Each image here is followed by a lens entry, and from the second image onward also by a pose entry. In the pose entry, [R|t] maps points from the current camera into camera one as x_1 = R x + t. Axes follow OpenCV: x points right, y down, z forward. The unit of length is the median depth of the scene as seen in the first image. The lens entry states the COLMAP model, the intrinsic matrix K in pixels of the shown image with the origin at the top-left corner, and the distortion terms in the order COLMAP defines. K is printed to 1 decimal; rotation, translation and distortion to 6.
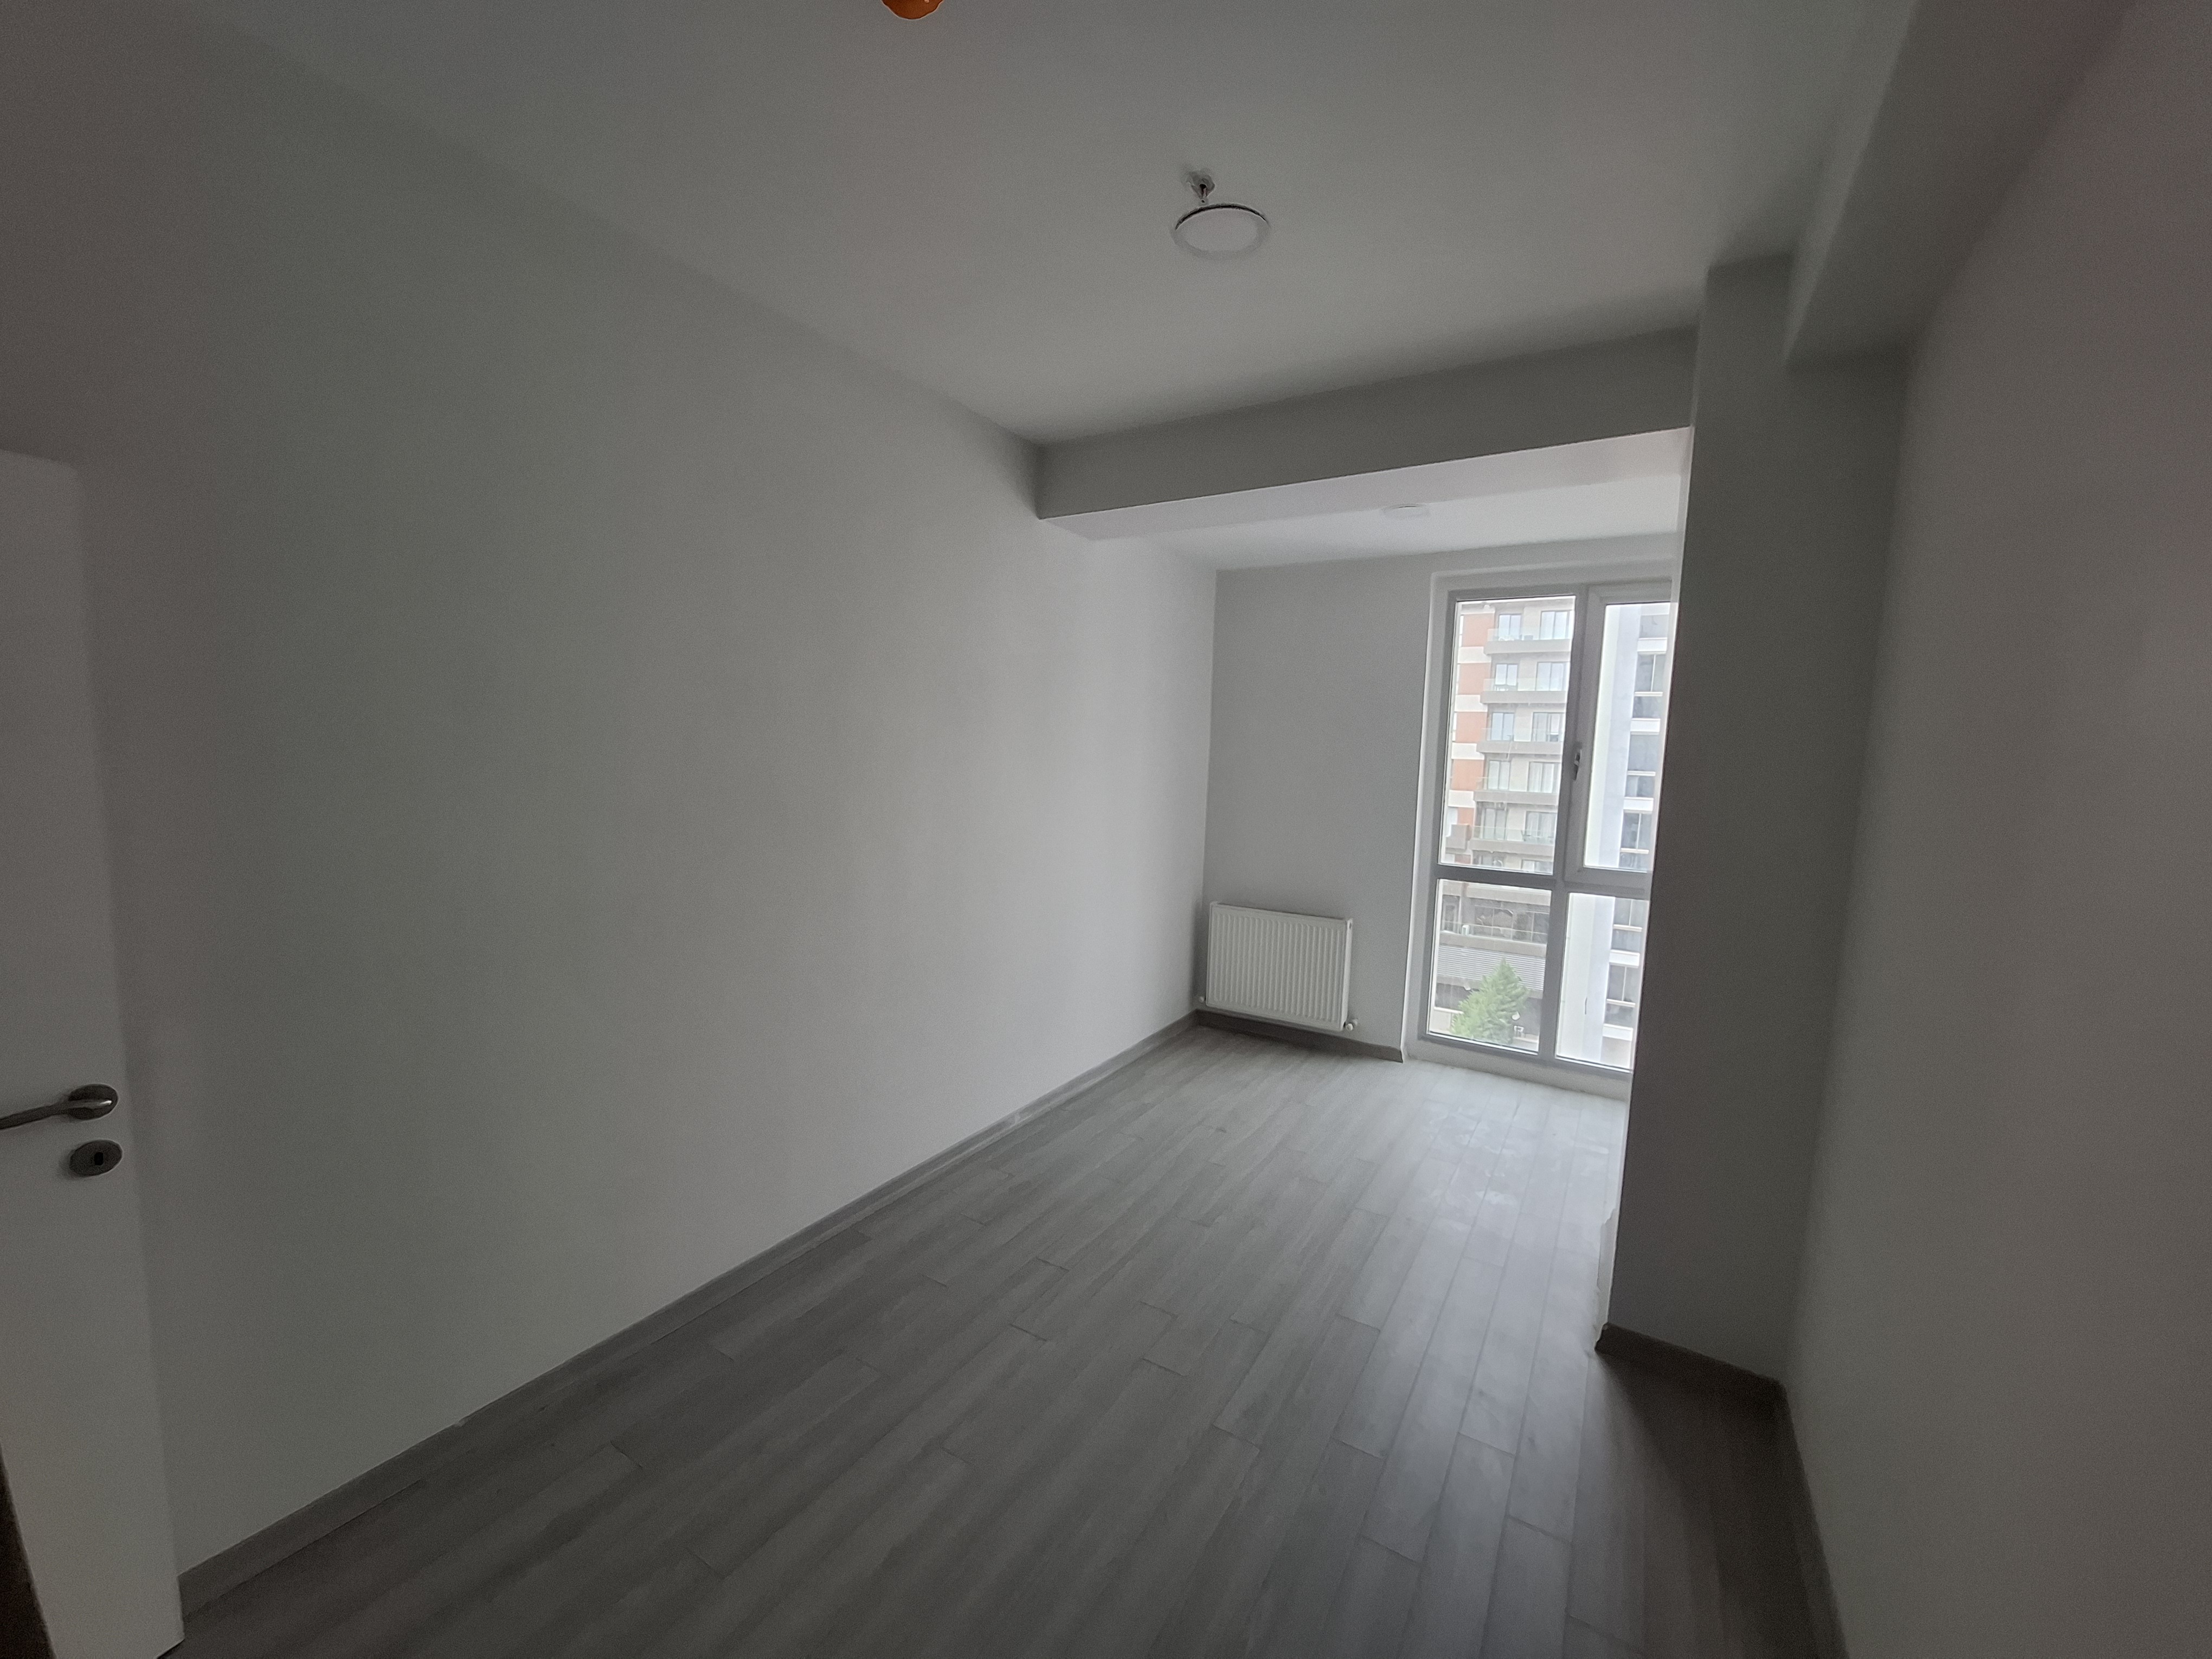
lens RADIAL K [[869.2, 0, 1100.2], [0, 869.2, 838.2], [0, 0, 1]] dist [-0.011175, 0.002405]
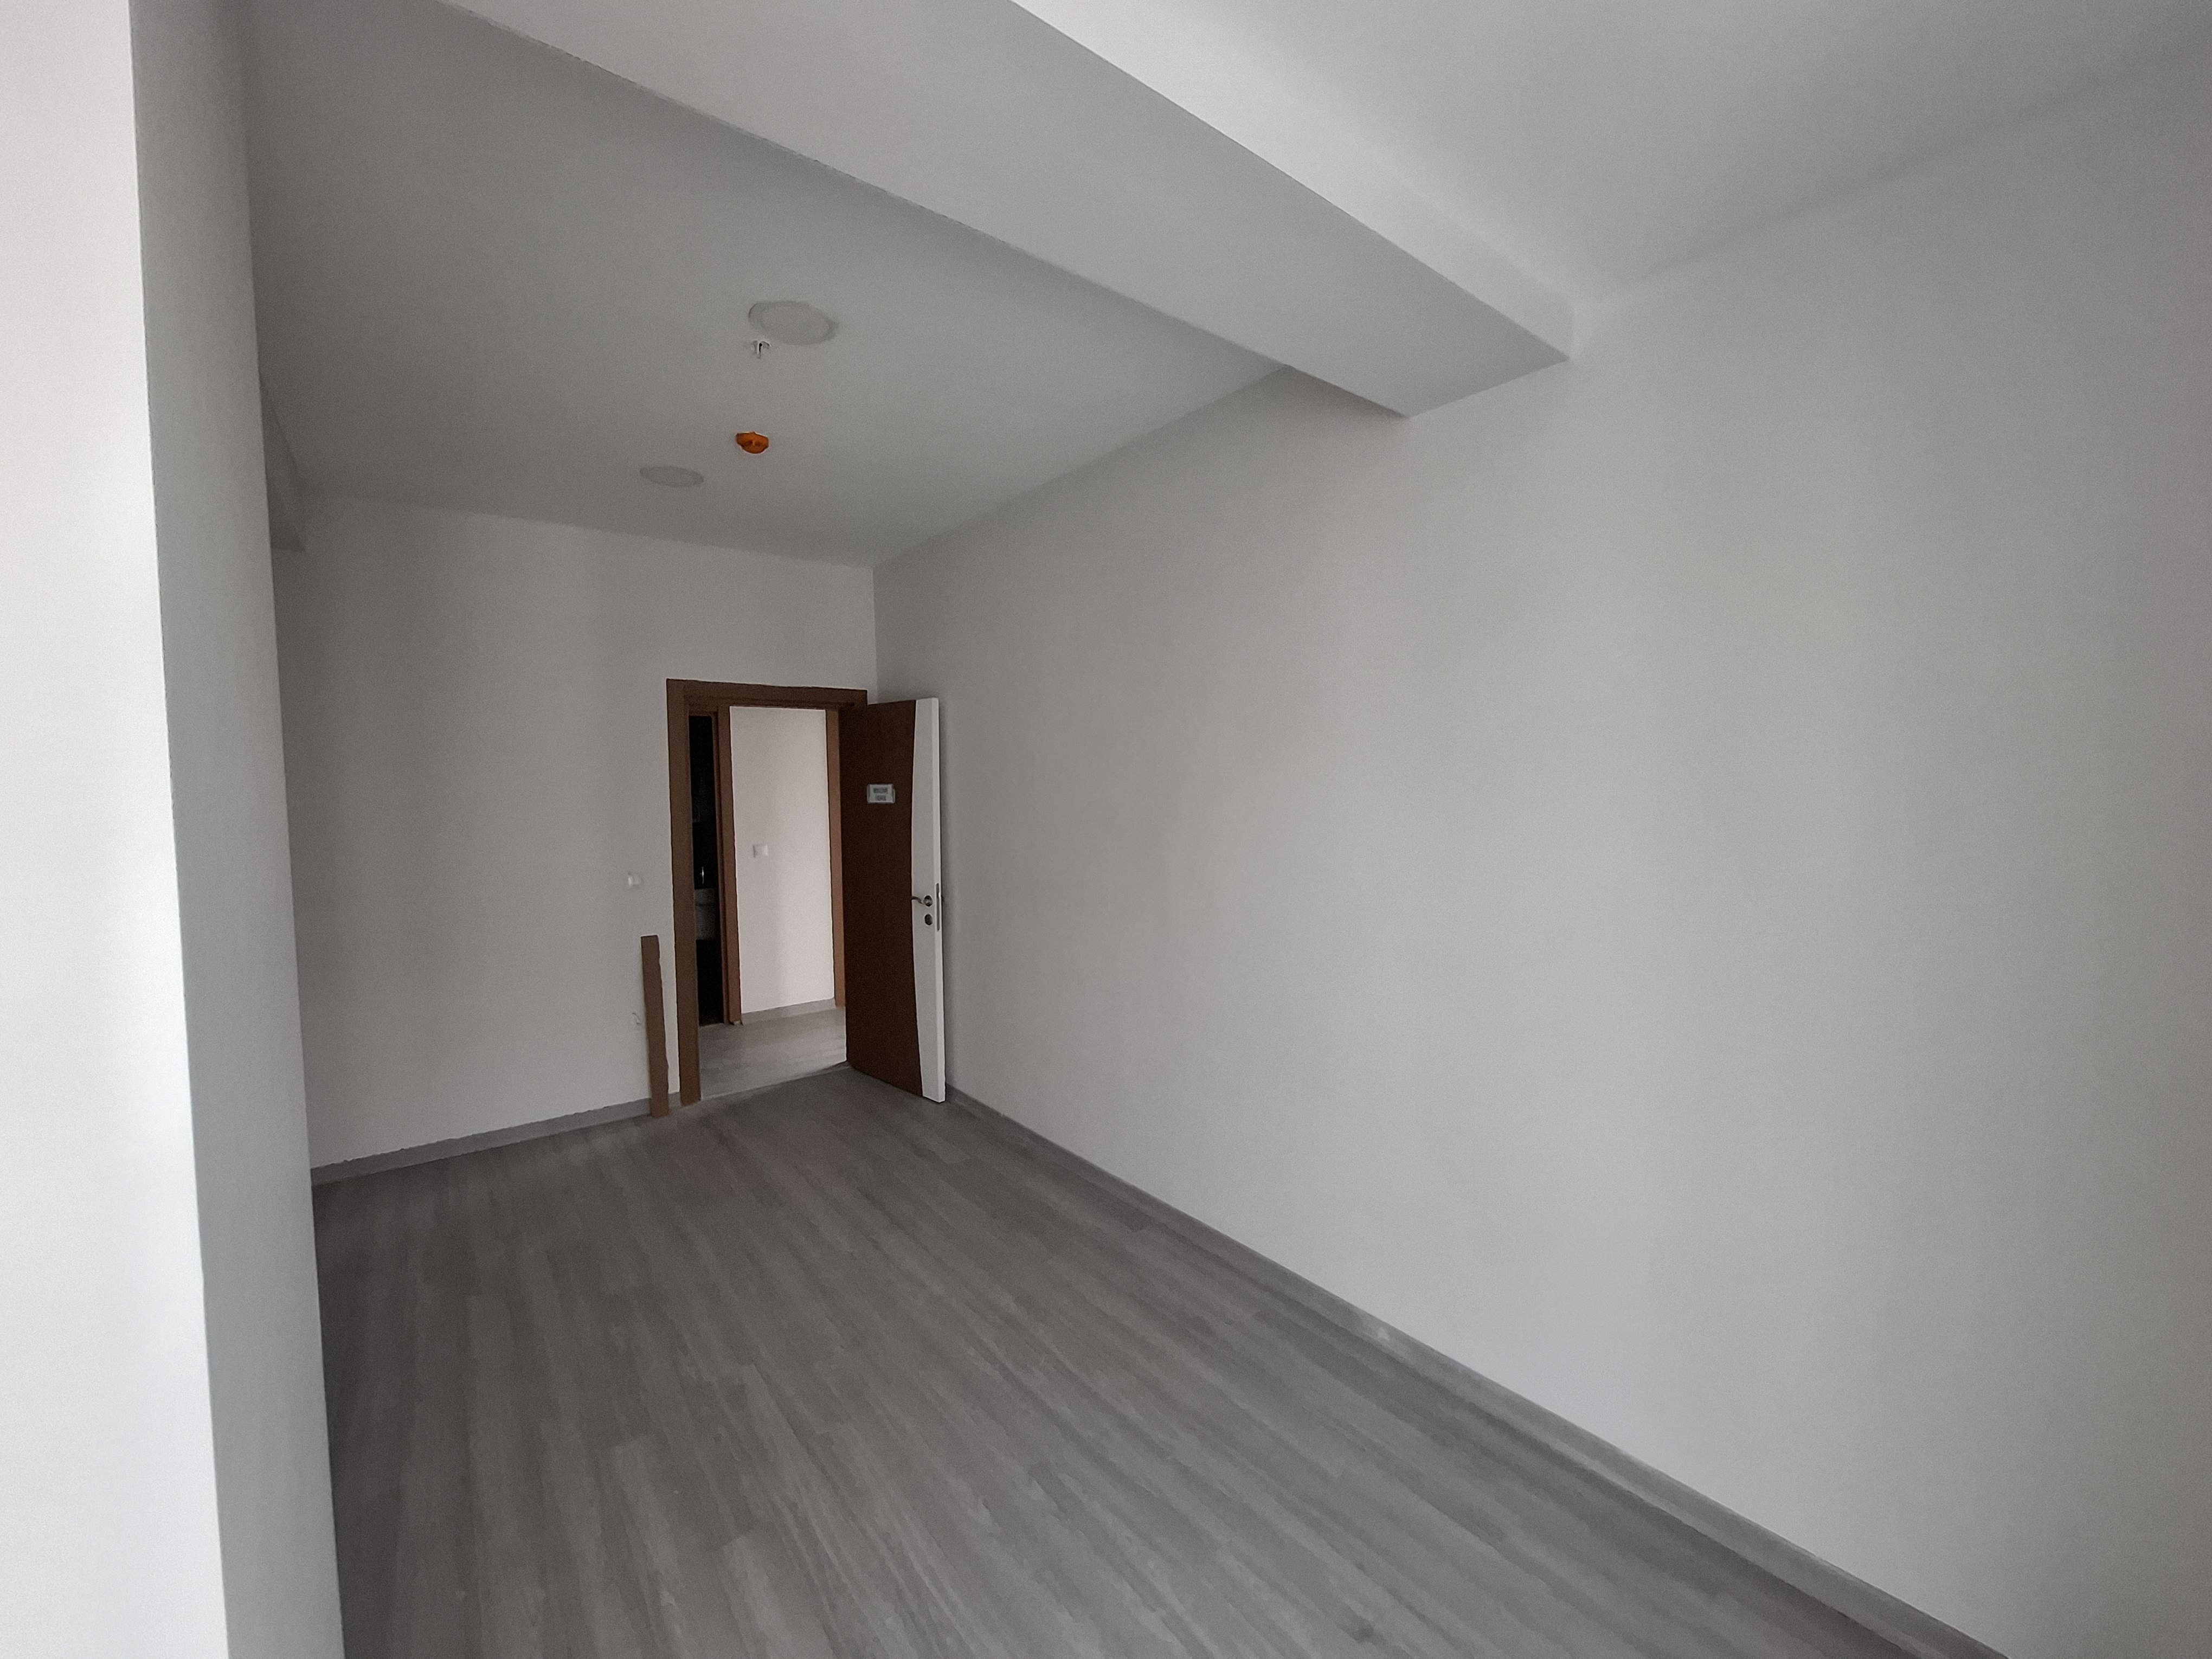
lens RADIAL K [[869.2, 0, 1113.1], [0, 869.2, 821.5], [0, 0, 1]] dist [-0.011175, 0.002405]
pose [[-0.335063, 0.016510, -0.942051, 0.512012], [-0.095763, 0.994072, 0.051482, -0.067824], [0.937316, 0.107464, -0.331496, 0.864199]]
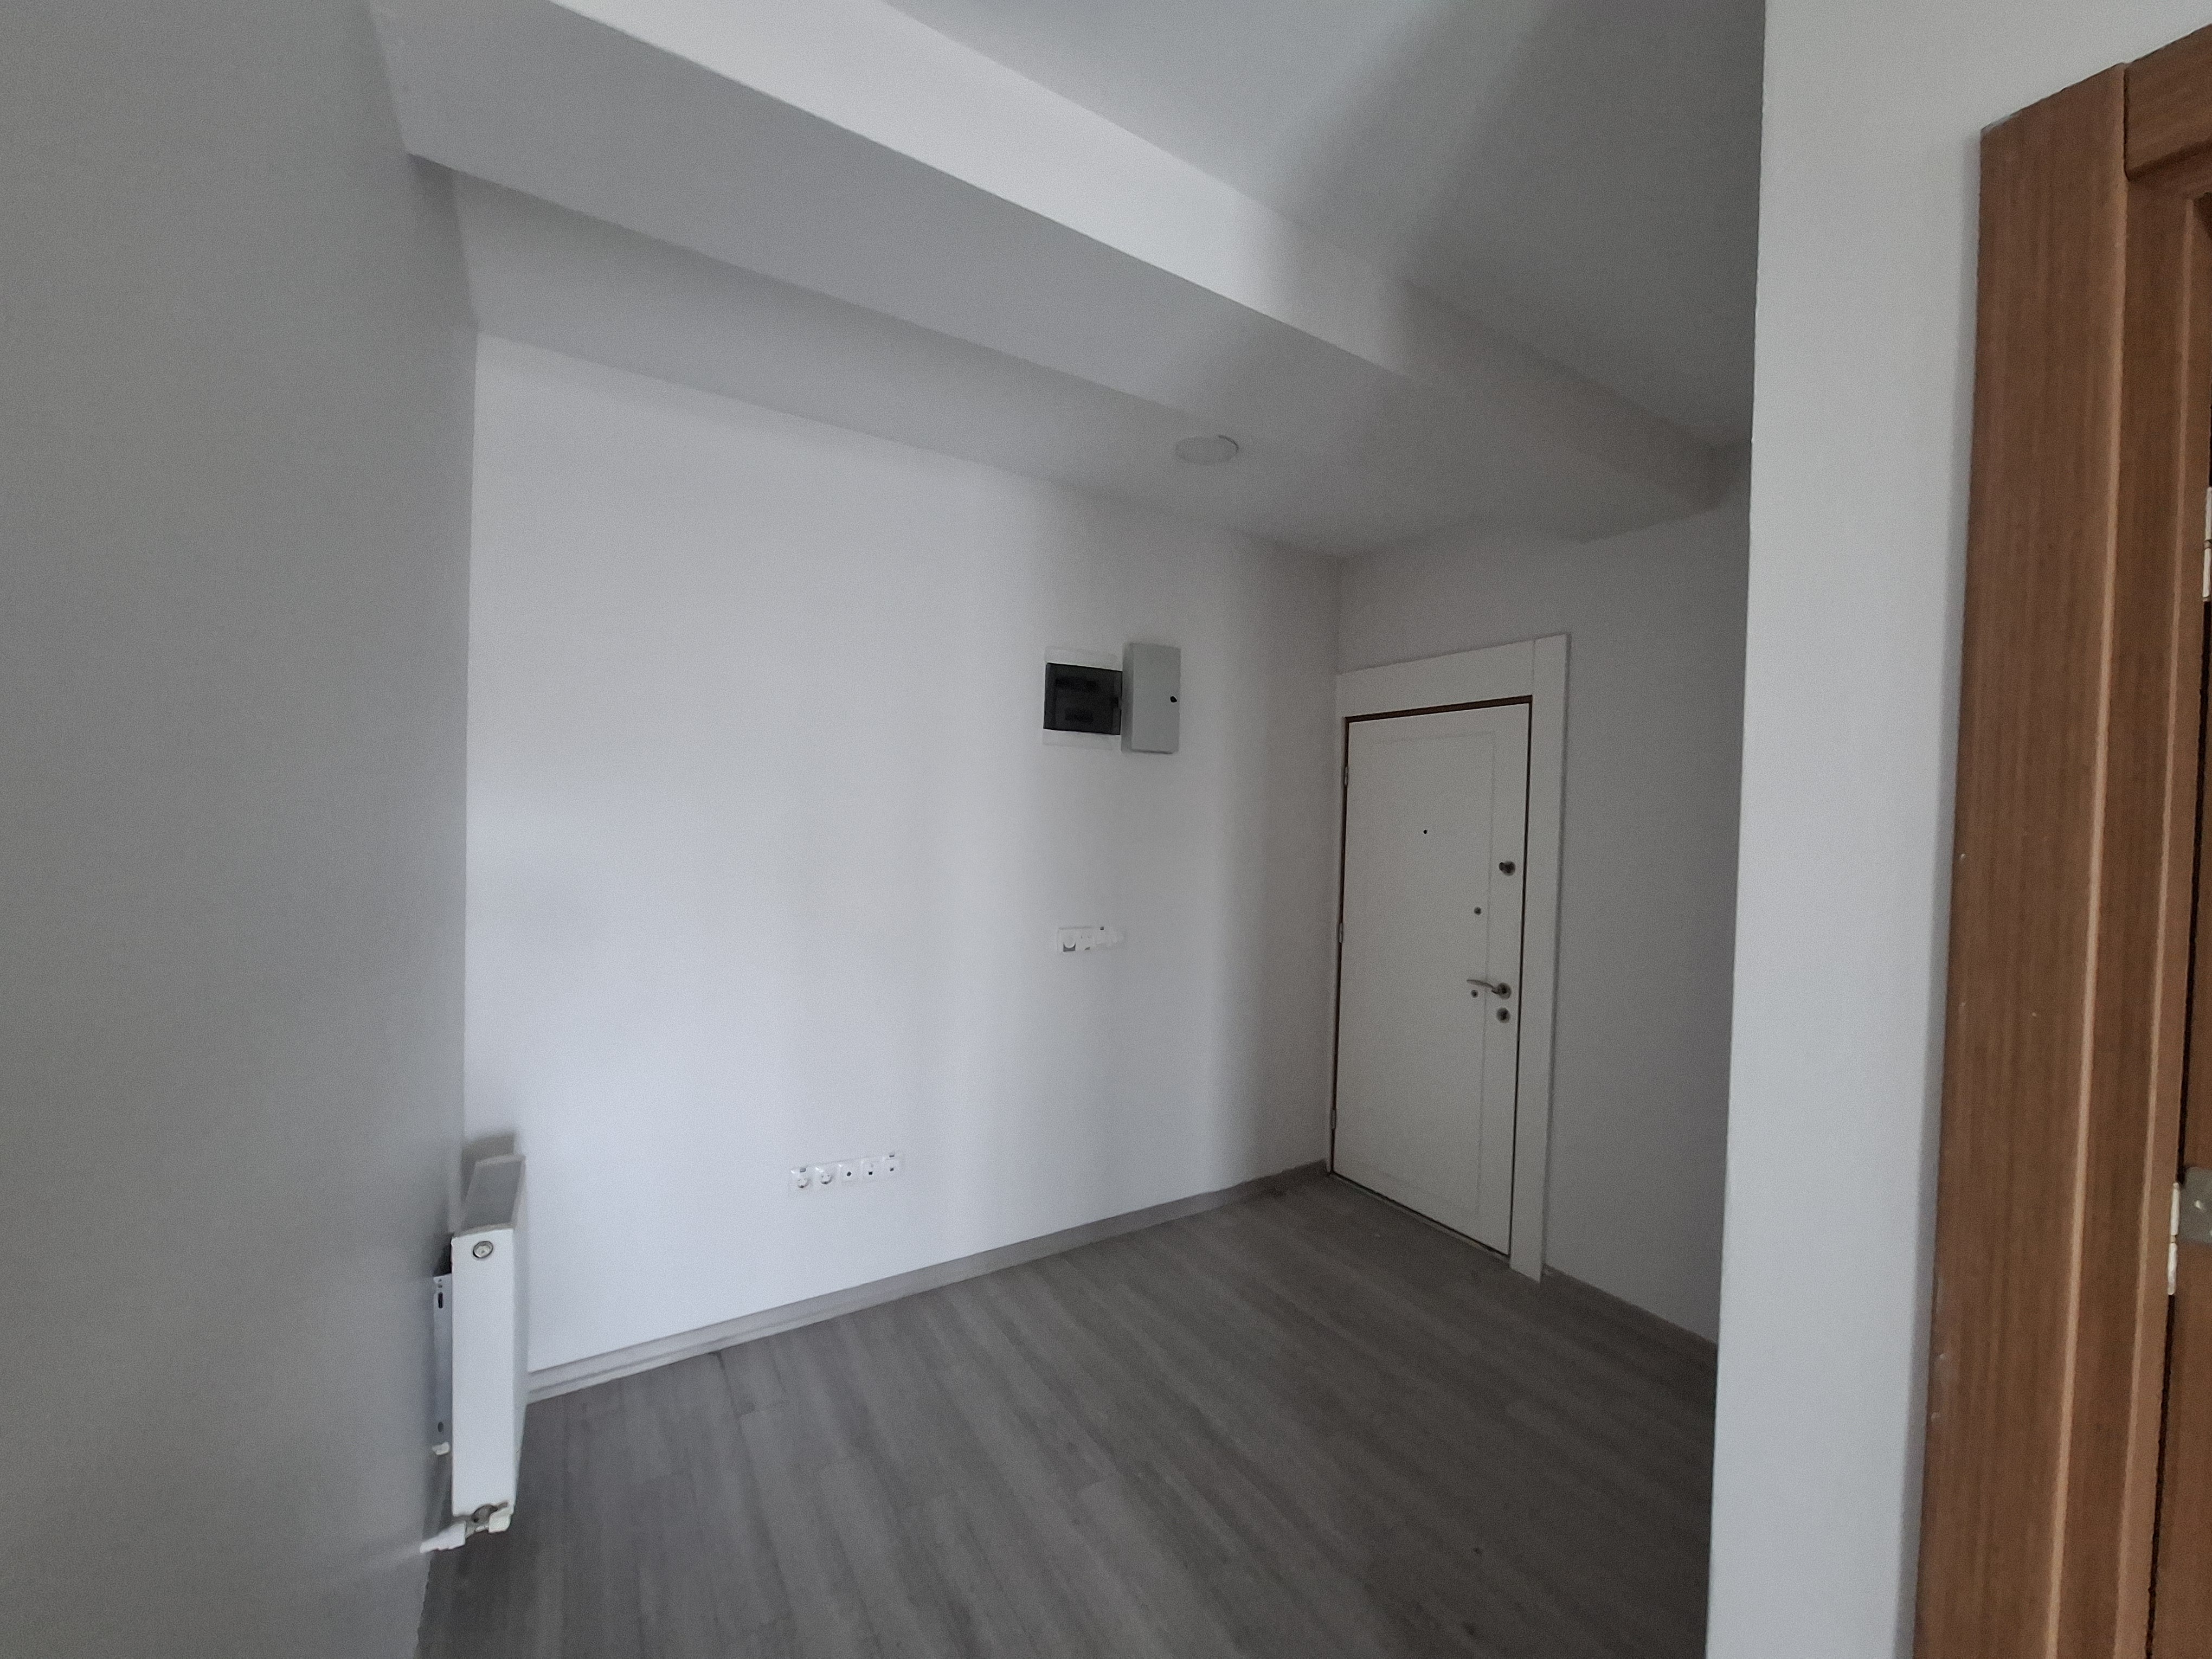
lens RADIAL K [[869.2, 0, 1107.0], [0, 869.2, 831.3], [0, 0, 1]] dist [-0.011175, 0.002405]
pose [[-0.448197, -0.024903, -0.893588, 0.477671], [-0.126623, 0.991302, 0.035884, -0.024302], [0.884921, 0.129232, -0.447452, 0.340238]]
